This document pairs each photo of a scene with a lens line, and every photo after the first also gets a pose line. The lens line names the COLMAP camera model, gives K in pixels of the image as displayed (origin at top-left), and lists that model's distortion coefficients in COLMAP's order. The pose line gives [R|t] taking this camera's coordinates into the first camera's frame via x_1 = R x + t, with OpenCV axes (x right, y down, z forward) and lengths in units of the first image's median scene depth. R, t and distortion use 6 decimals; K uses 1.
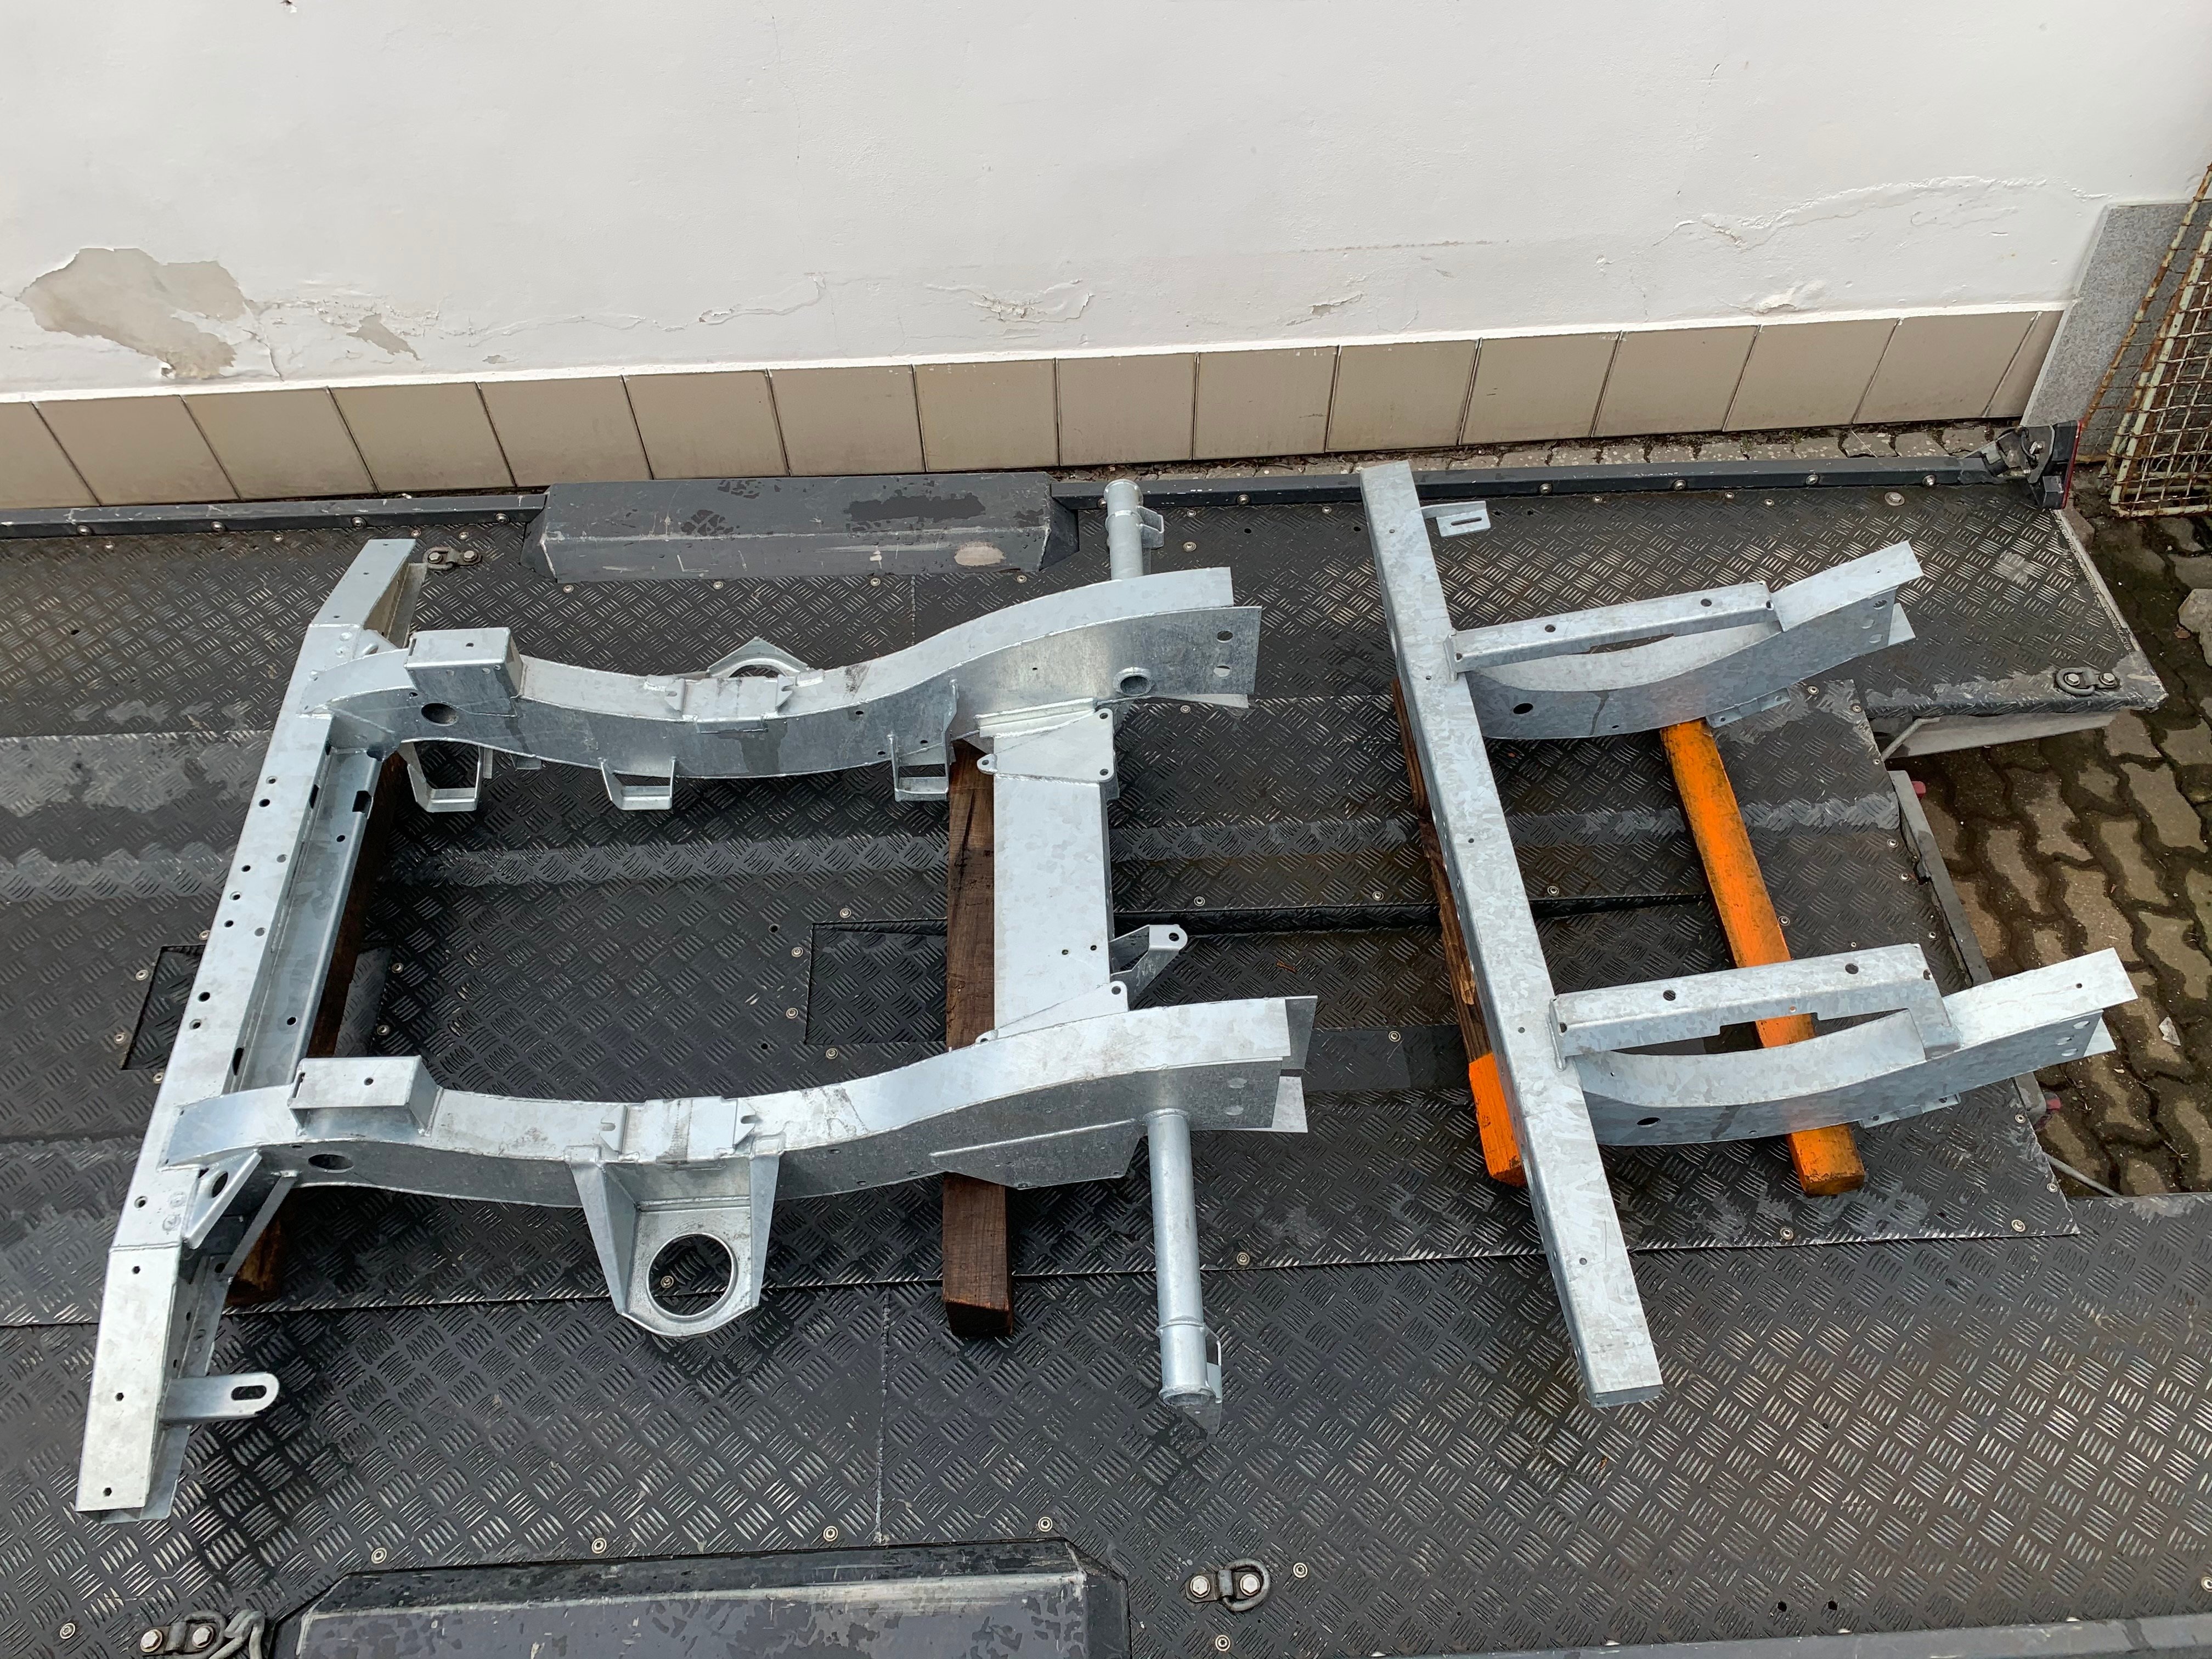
lens RADIAL K [[1679.1, 0, 1106.0], [0, 1679.1, 829.5], [0, 0, 1]] dist [0.001388, 0.002527]
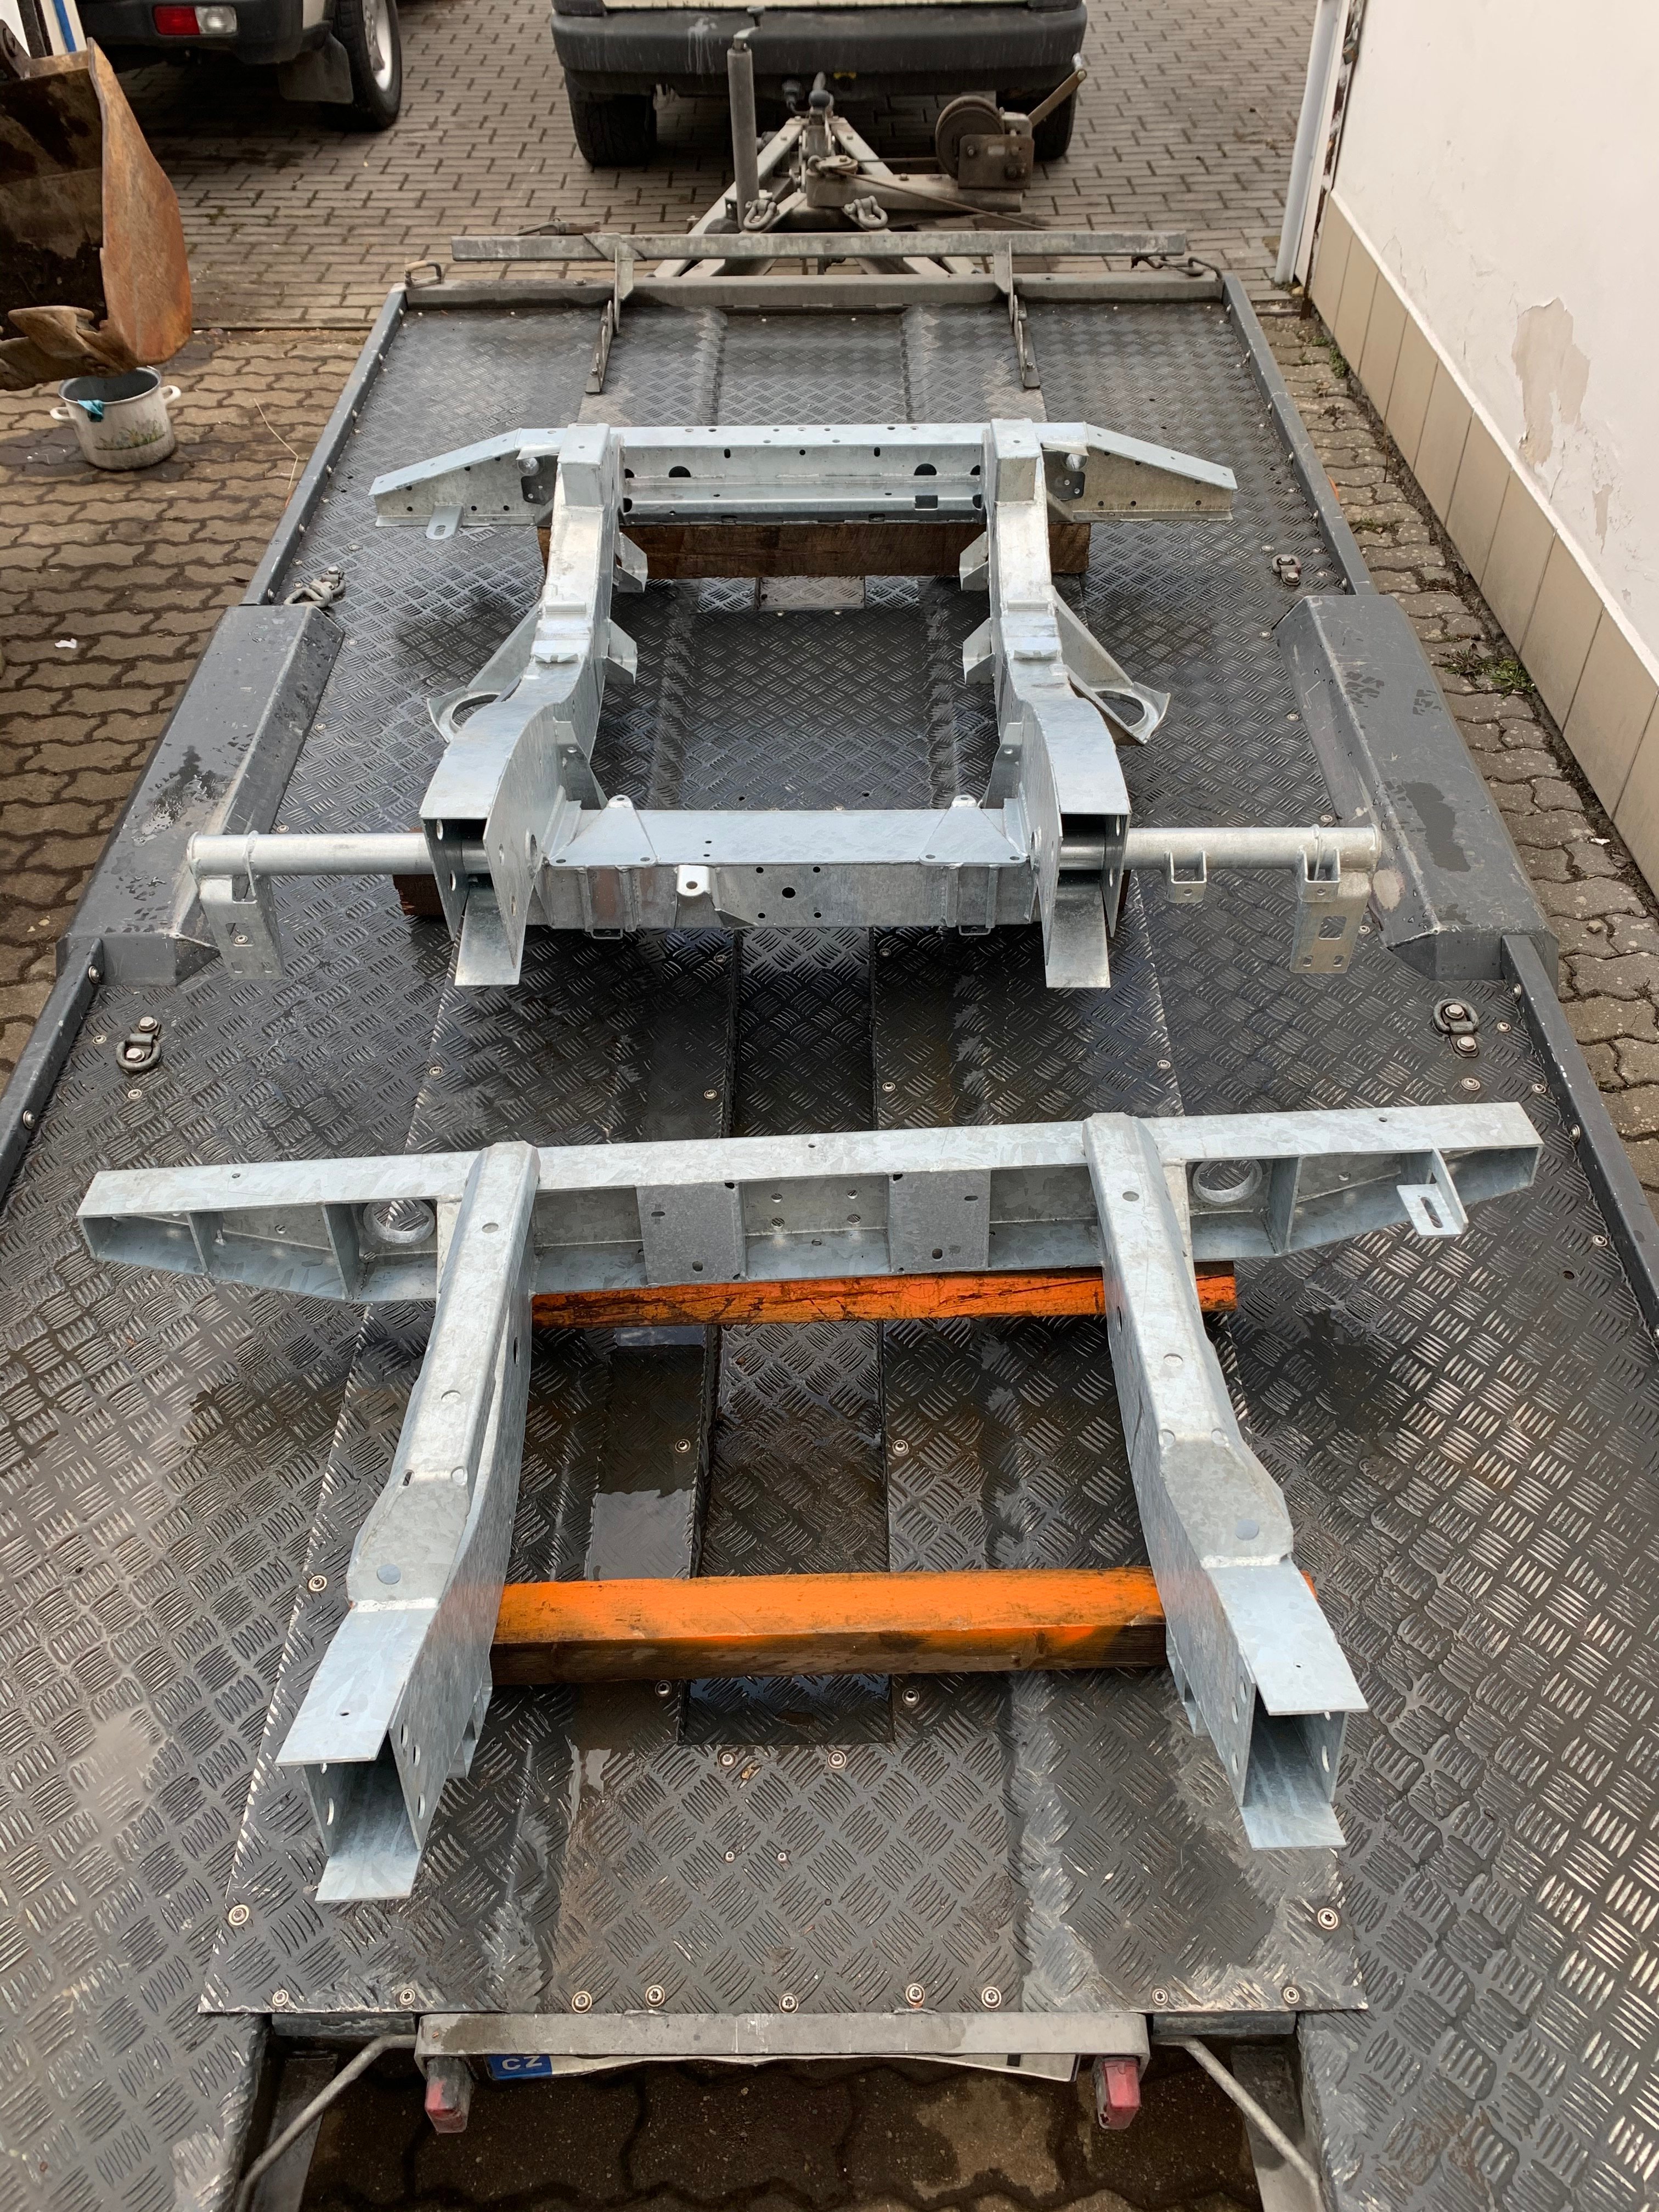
lens RADIAL K [[1679.1, 0, 829.5], [0, 1679.1, 1106.0], [0, 0, 1]] dist [0.001388, 0.002527]
pose [[-0.044106, 0.726688, -0.685550, 0.672392], [-0.798134, 0.387094, 0.461672, -0.331900], [0.600864, 0.567524, 0.562921, 0.488558]]
